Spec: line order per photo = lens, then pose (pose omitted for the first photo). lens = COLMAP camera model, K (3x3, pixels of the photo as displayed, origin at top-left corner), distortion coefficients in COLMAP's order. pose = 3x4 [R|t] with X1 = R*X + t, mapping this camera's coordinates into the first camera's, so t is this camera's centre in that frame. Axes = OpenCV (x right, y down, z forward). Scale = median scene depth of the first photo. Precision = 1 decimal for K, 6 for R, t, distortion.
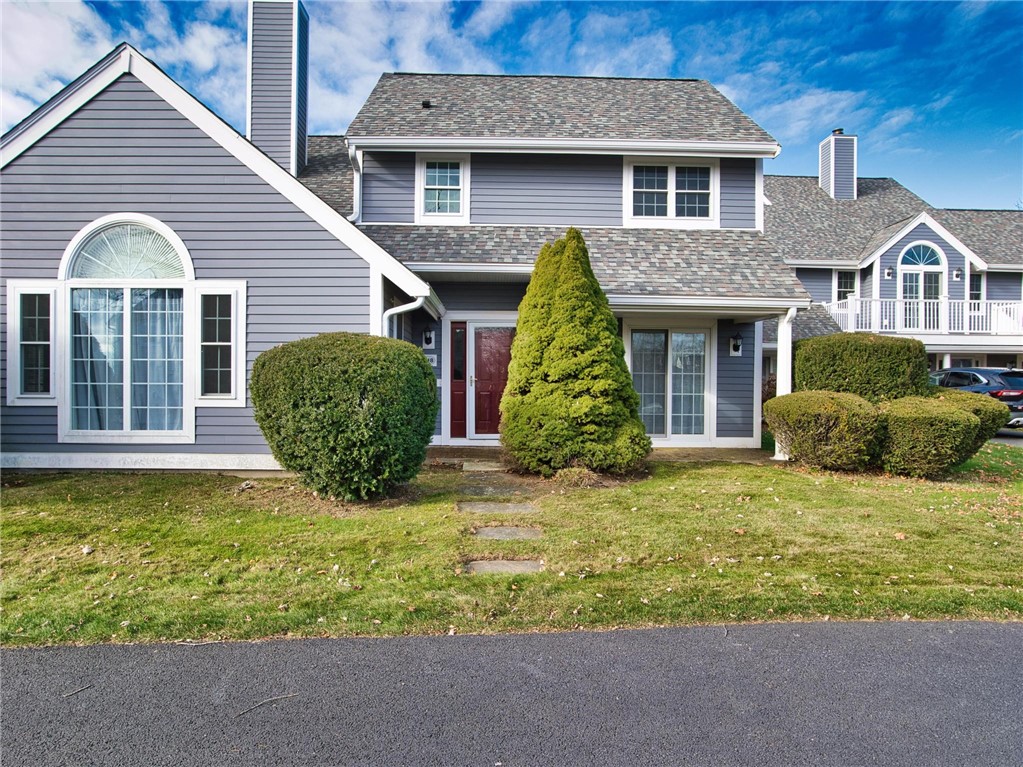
lens RADIAL K [[611.7, 0, 389.2], [0, 611.7, 390.5], [0, 0, 1]] dist [-0.068048, 0.065185]
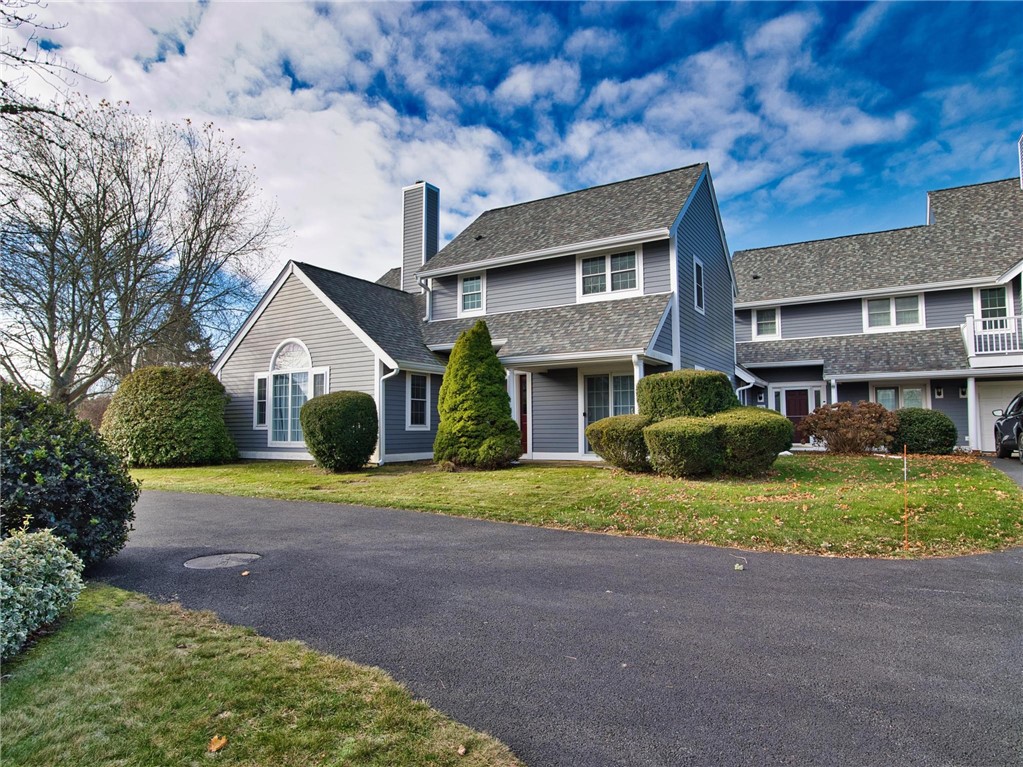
lens RADIAL K [[620.0, 0, 511.5], [0, 620.0, 383.5], [0, 0, 1]] dist [-0.073583, 0.045478]
pose [[0.847736, -0.050408, -0.528018, 1.015564], [0.005246, 0.996222, -0.086684, 0.042305], [0.530392, 0.070716, 0.844798, -0.294503]]
